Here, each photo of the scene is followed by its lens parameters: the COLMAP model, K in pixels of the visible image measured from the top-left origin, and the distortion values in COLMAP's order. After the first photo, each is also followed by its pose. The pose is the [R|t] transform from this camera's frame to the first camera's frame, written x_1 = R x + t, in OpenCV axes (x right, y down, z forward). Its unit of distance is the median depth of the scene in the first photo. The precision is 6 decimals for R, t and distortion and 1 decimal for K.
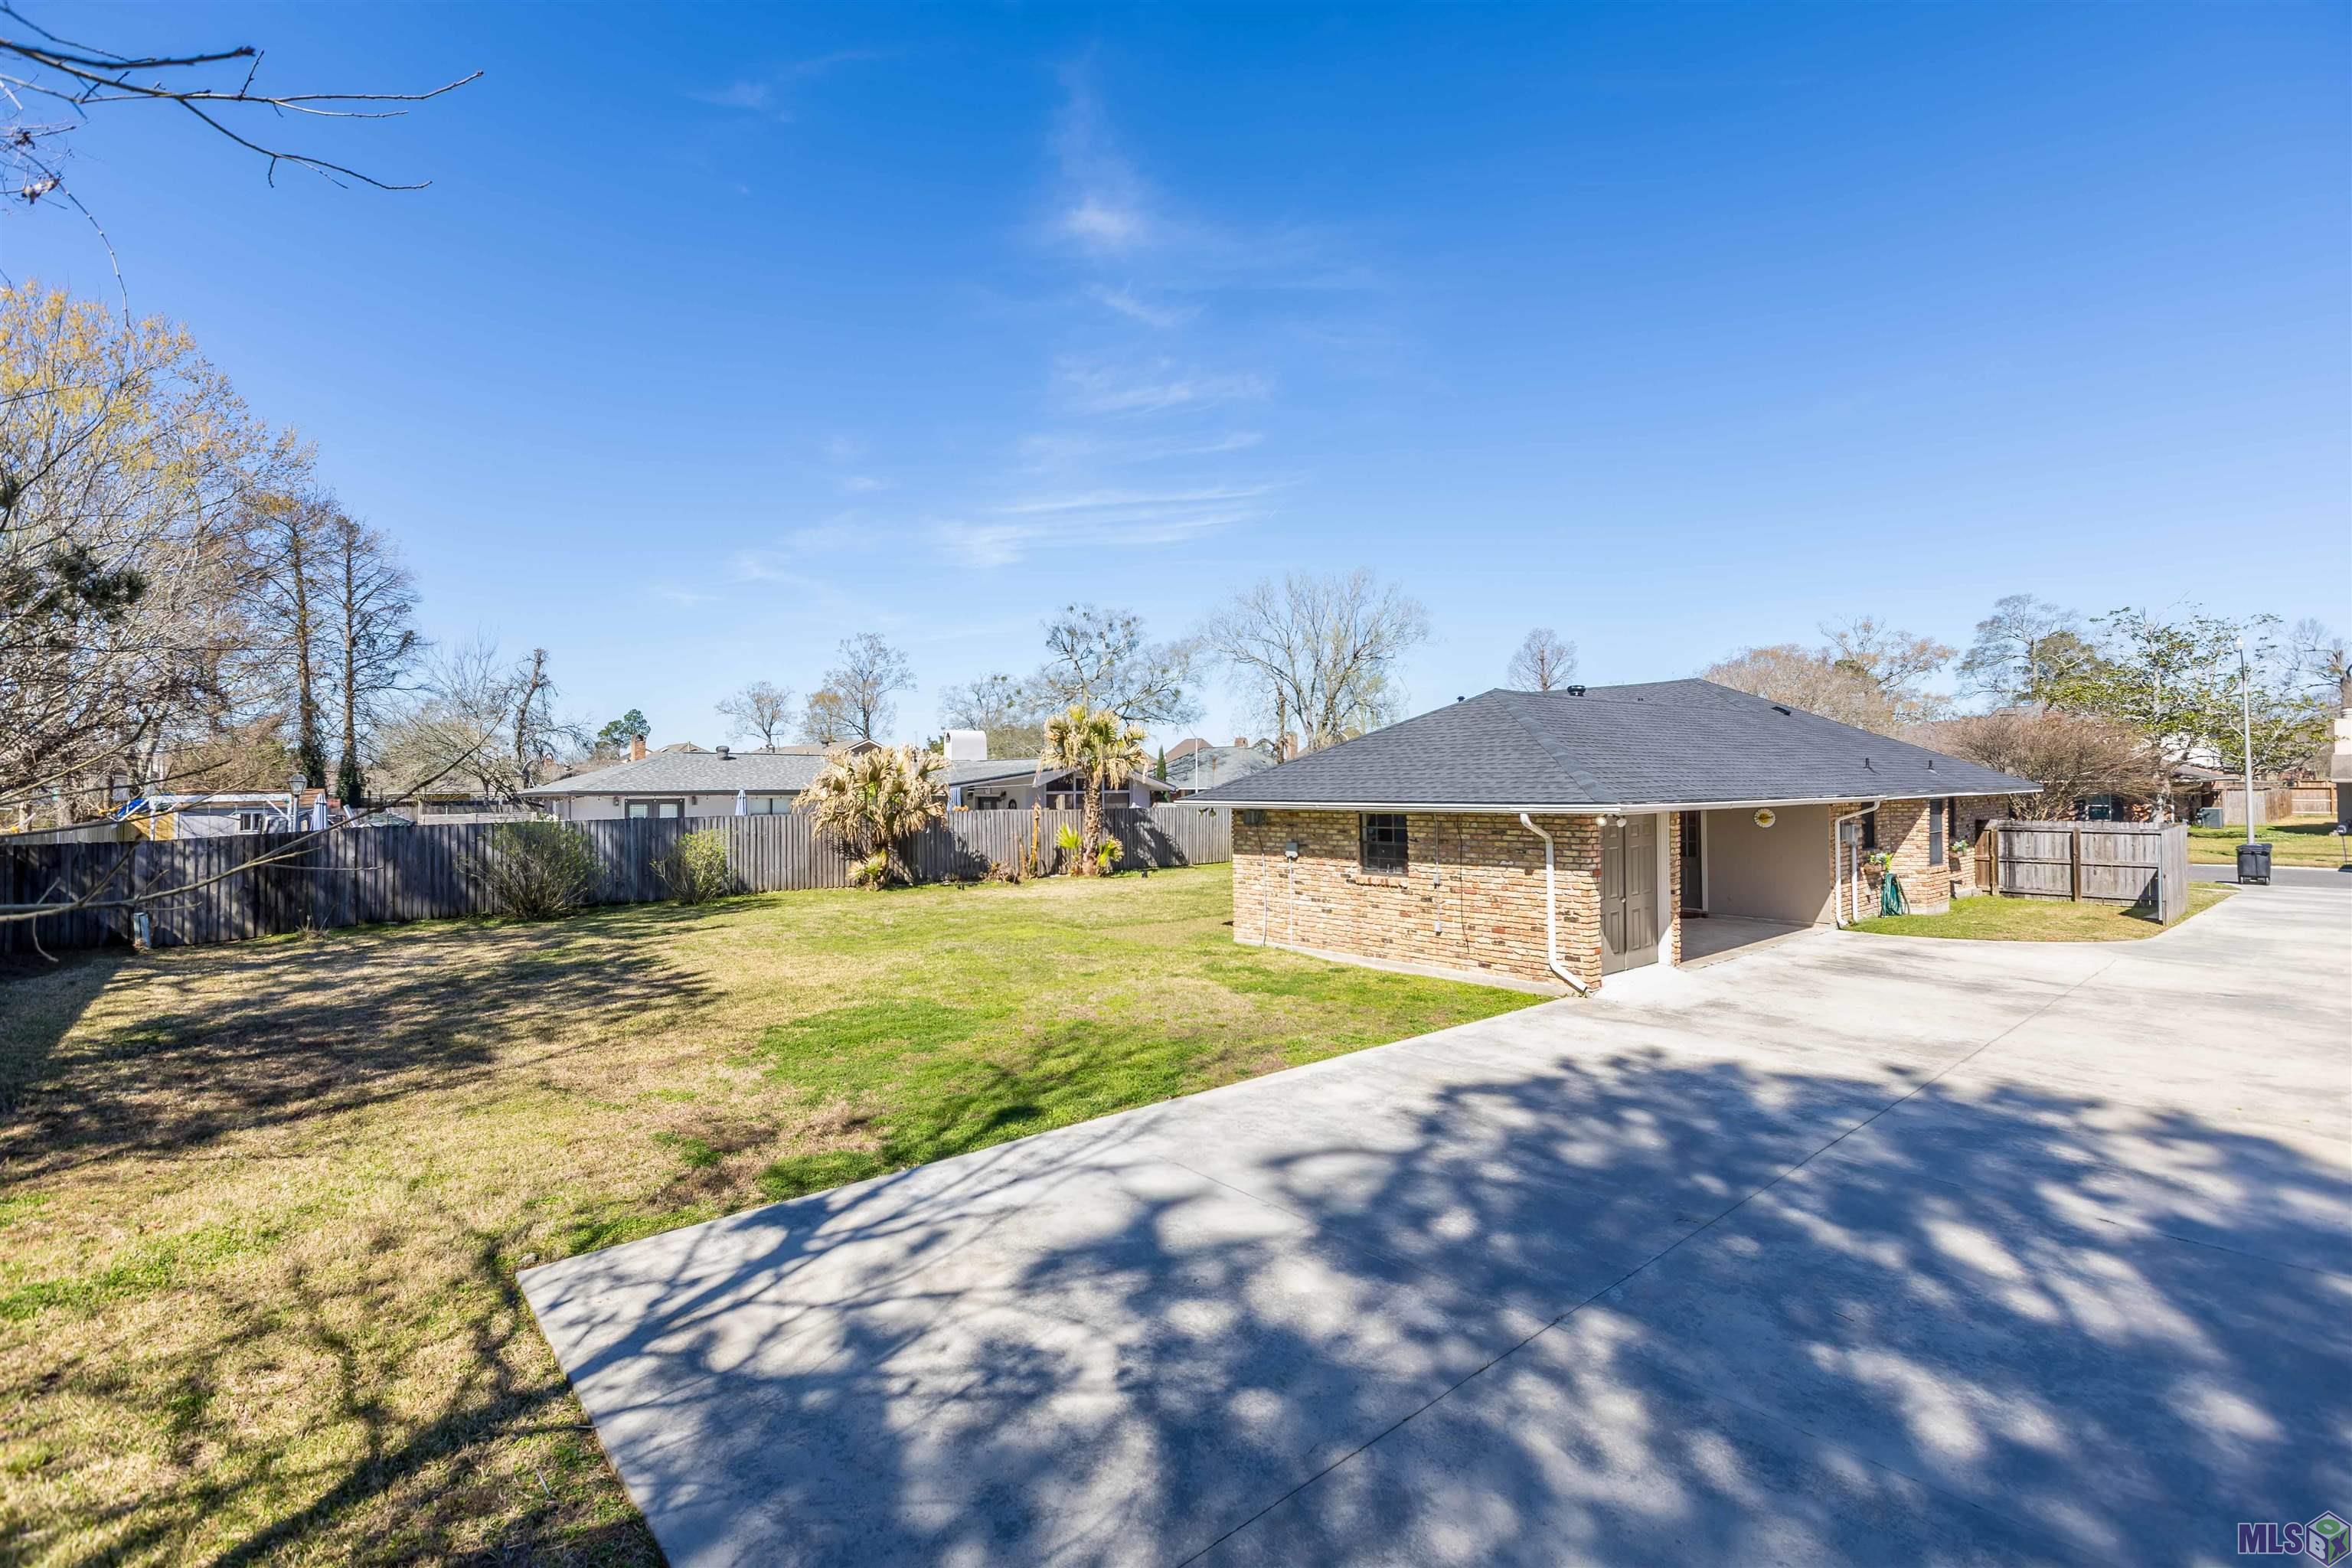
lens RADIAL K [[1073.1, 0, 1166.5], [0, 1073.1, 785.0], [0, 0, 1]] dist [0.004874, 0.000195]
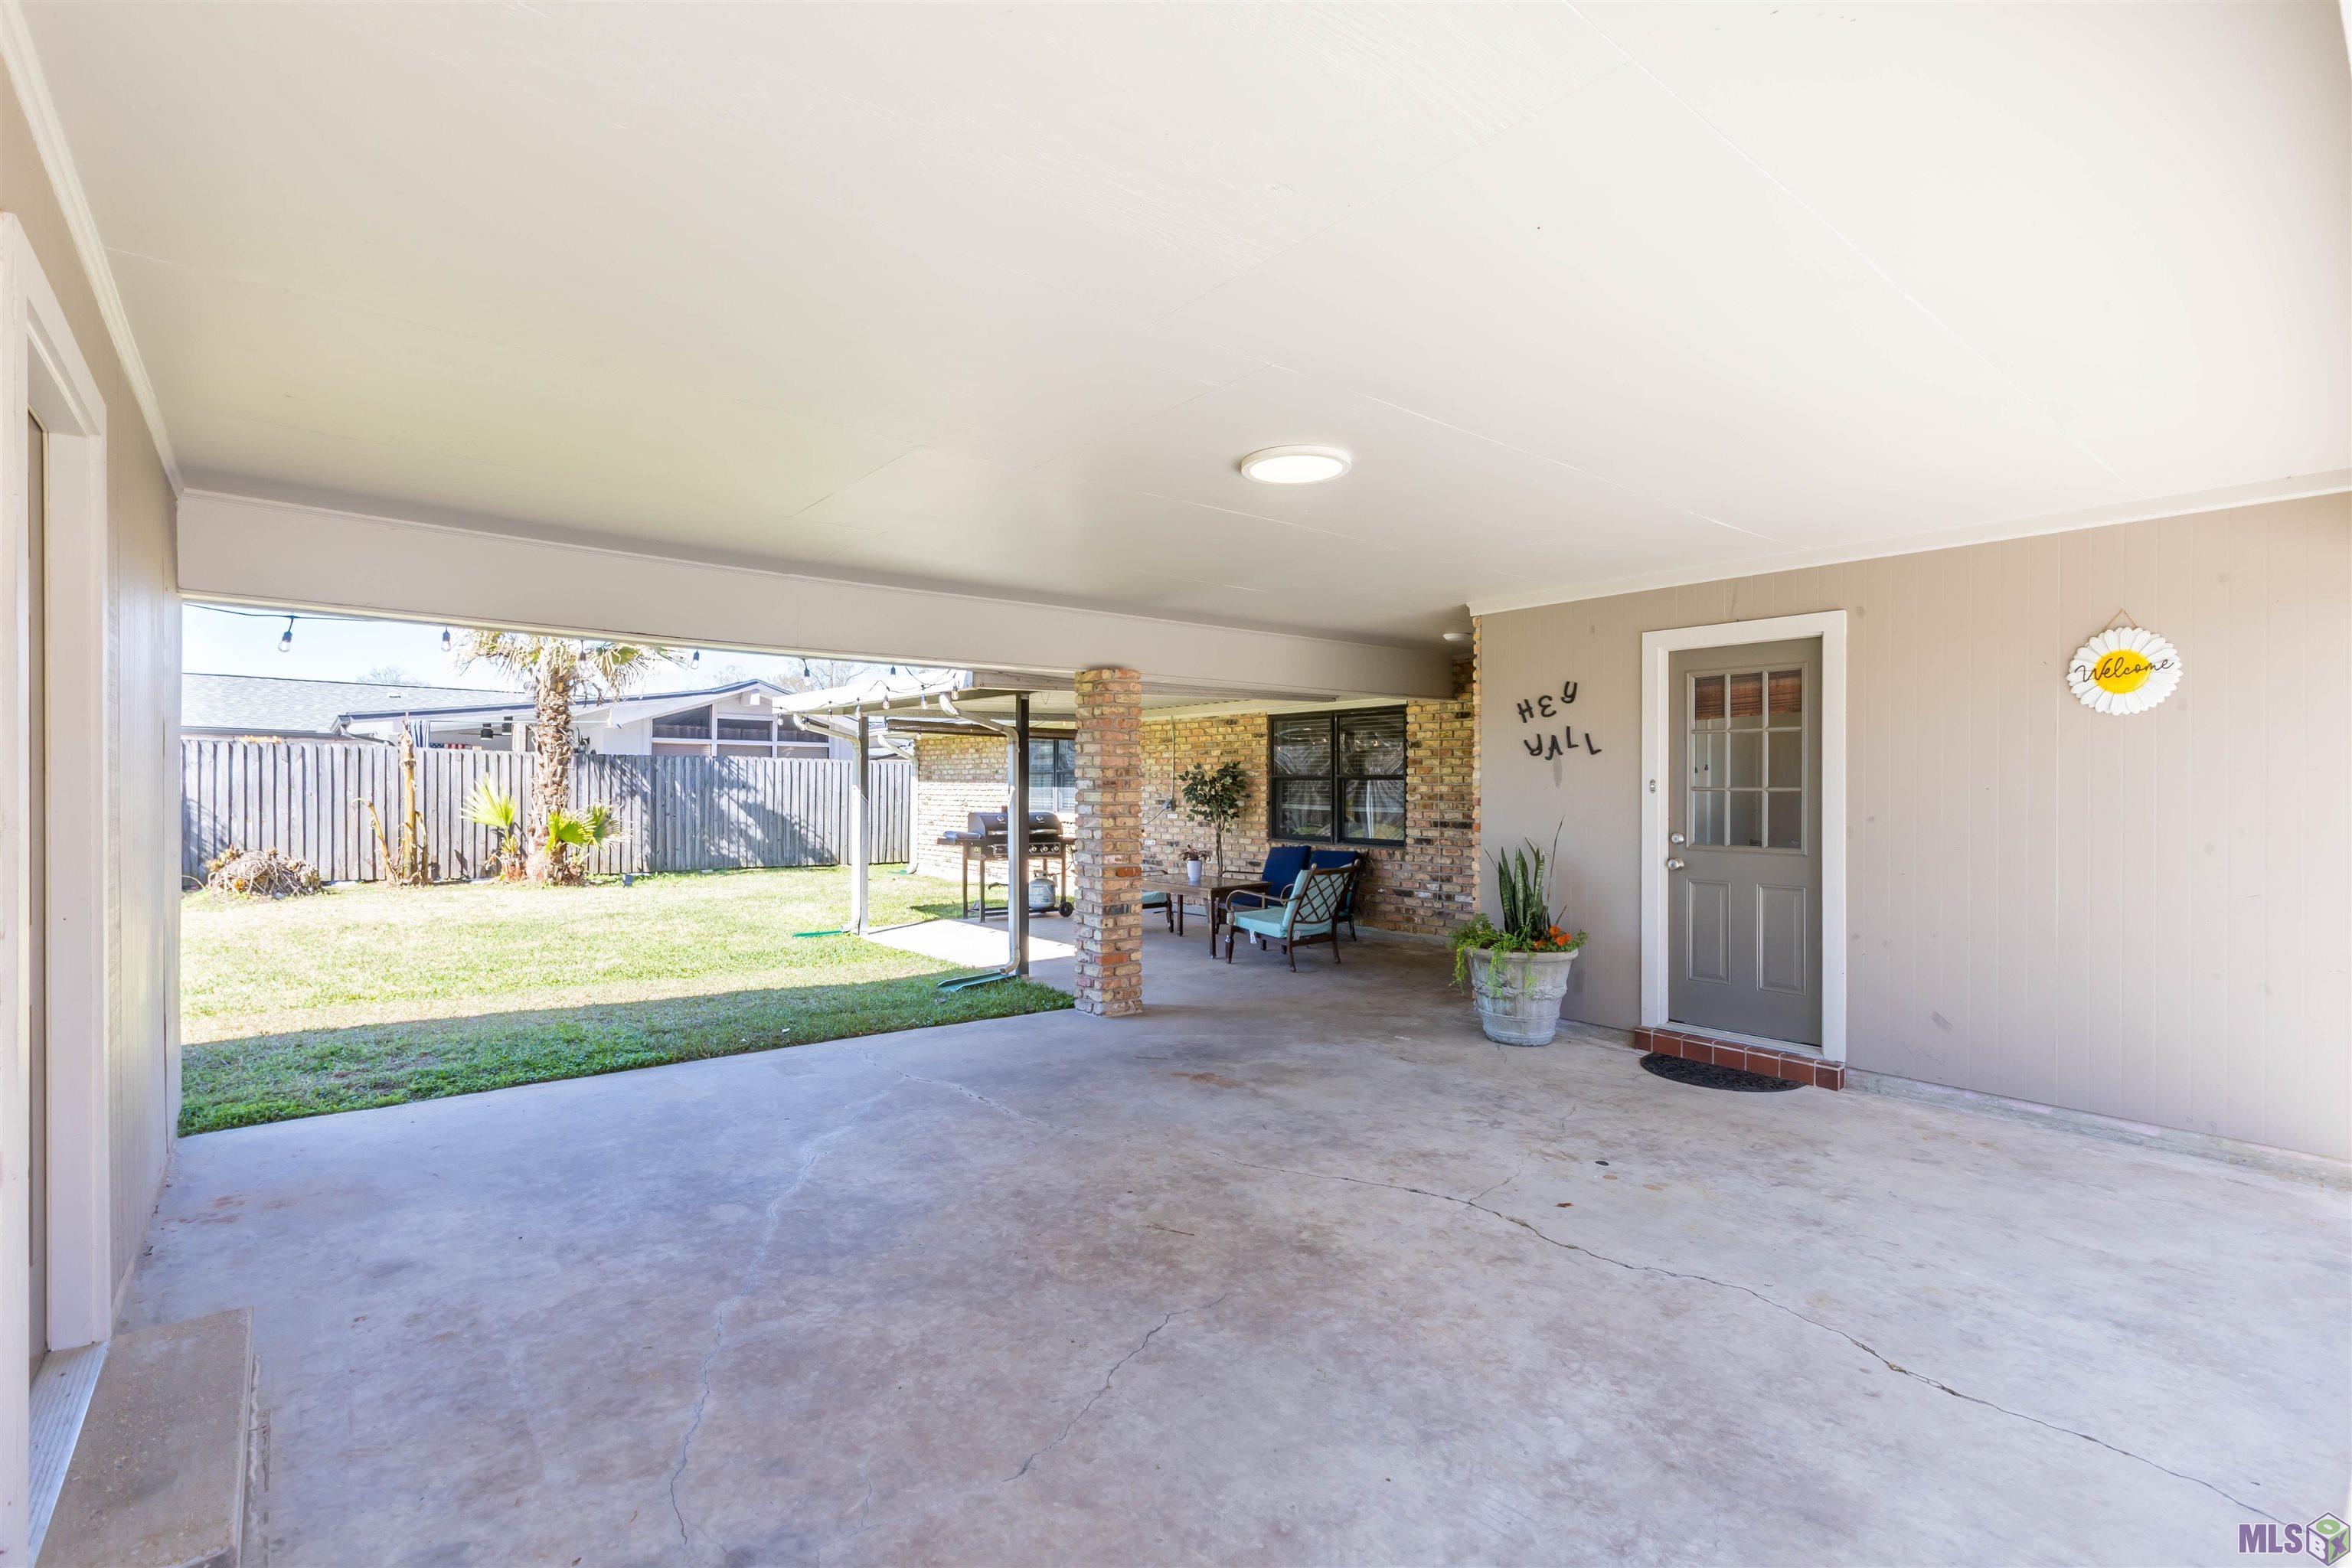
lens RADIAL K [[1073.1, 0, 1173.6], [0, 1073.1, 789.1], [0, 0, 1]] dist [0.004874, 0.000195]
pose [[0.999610, 0.005273, -0.027426, 0.427746], [-0.005236, 0.999985, 0.001424, 0.063801], [0.027433, -0.001280, 0.999623, 0.903594]]
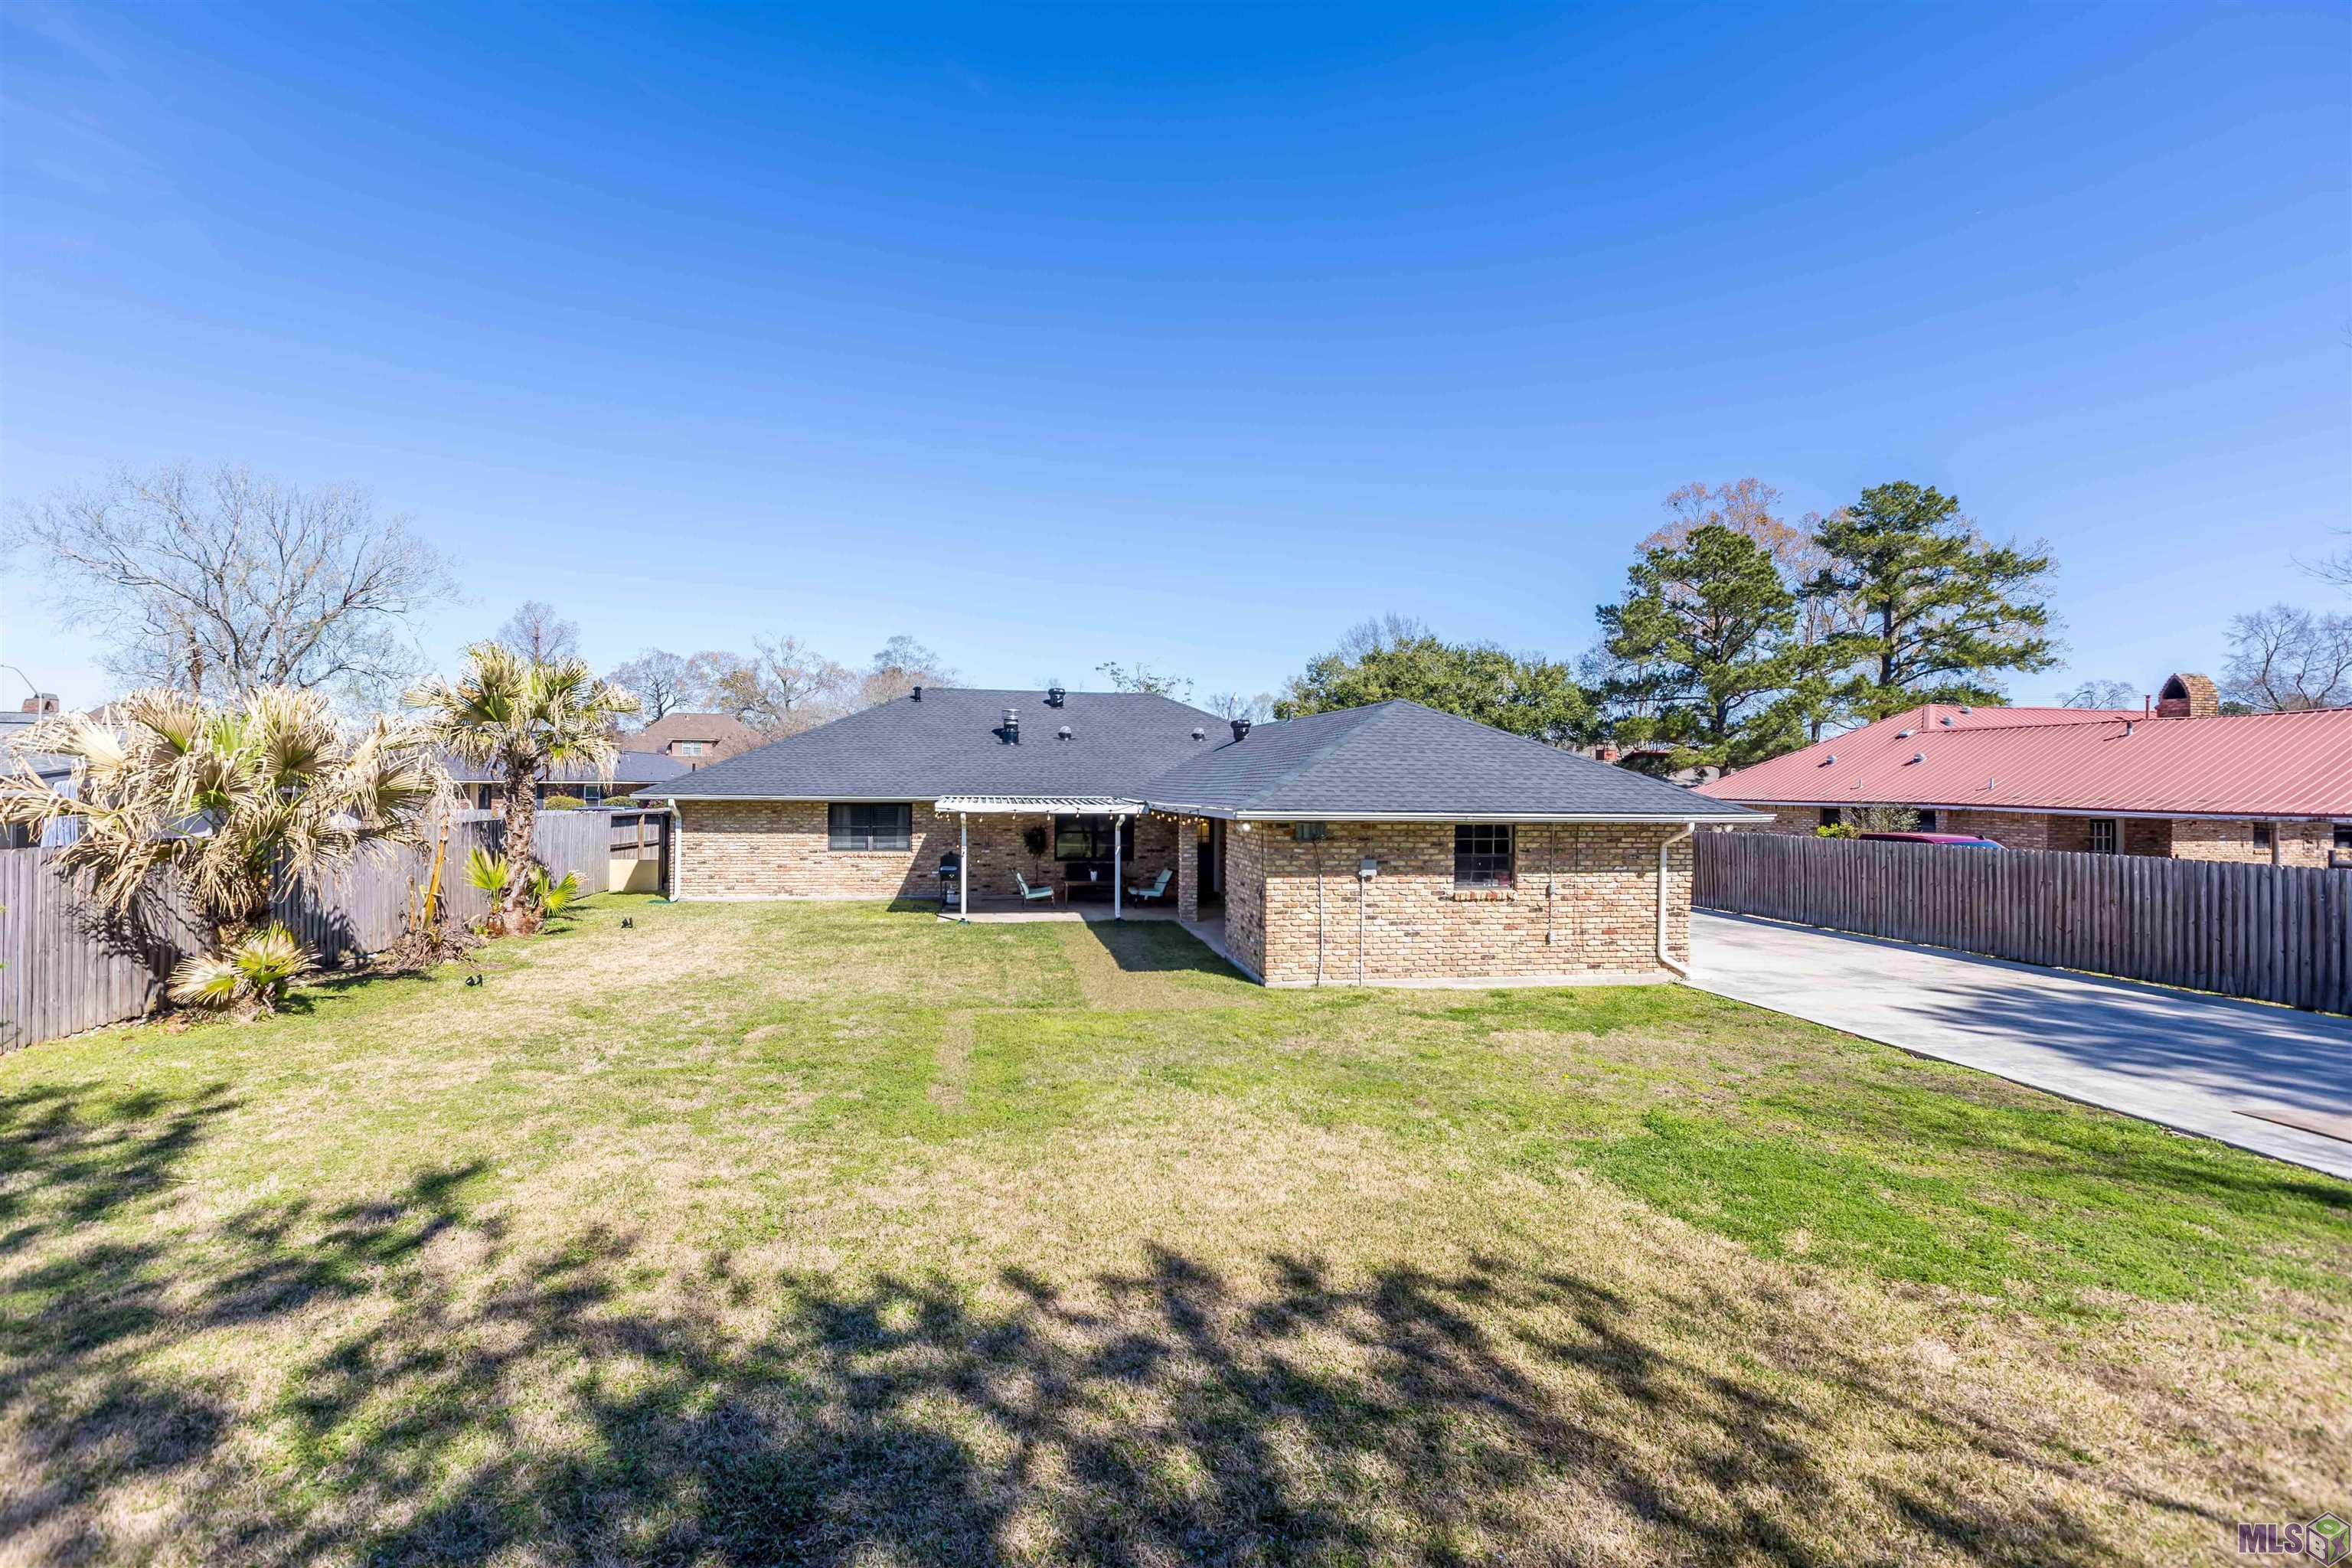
lens RADIAL K [[1073.1, 0, 1162.8], [0, 1073.1, 774.6], [0, 0, 1]] dist [0.004874, 0.000195]
pose [[0.517152, 0.021157, 0.855632, -0.707340], [-0.013256, 0.999773, -0.016709, 0.001762], [-0.855791, -0.002701, 0.517315, 0.691747]]
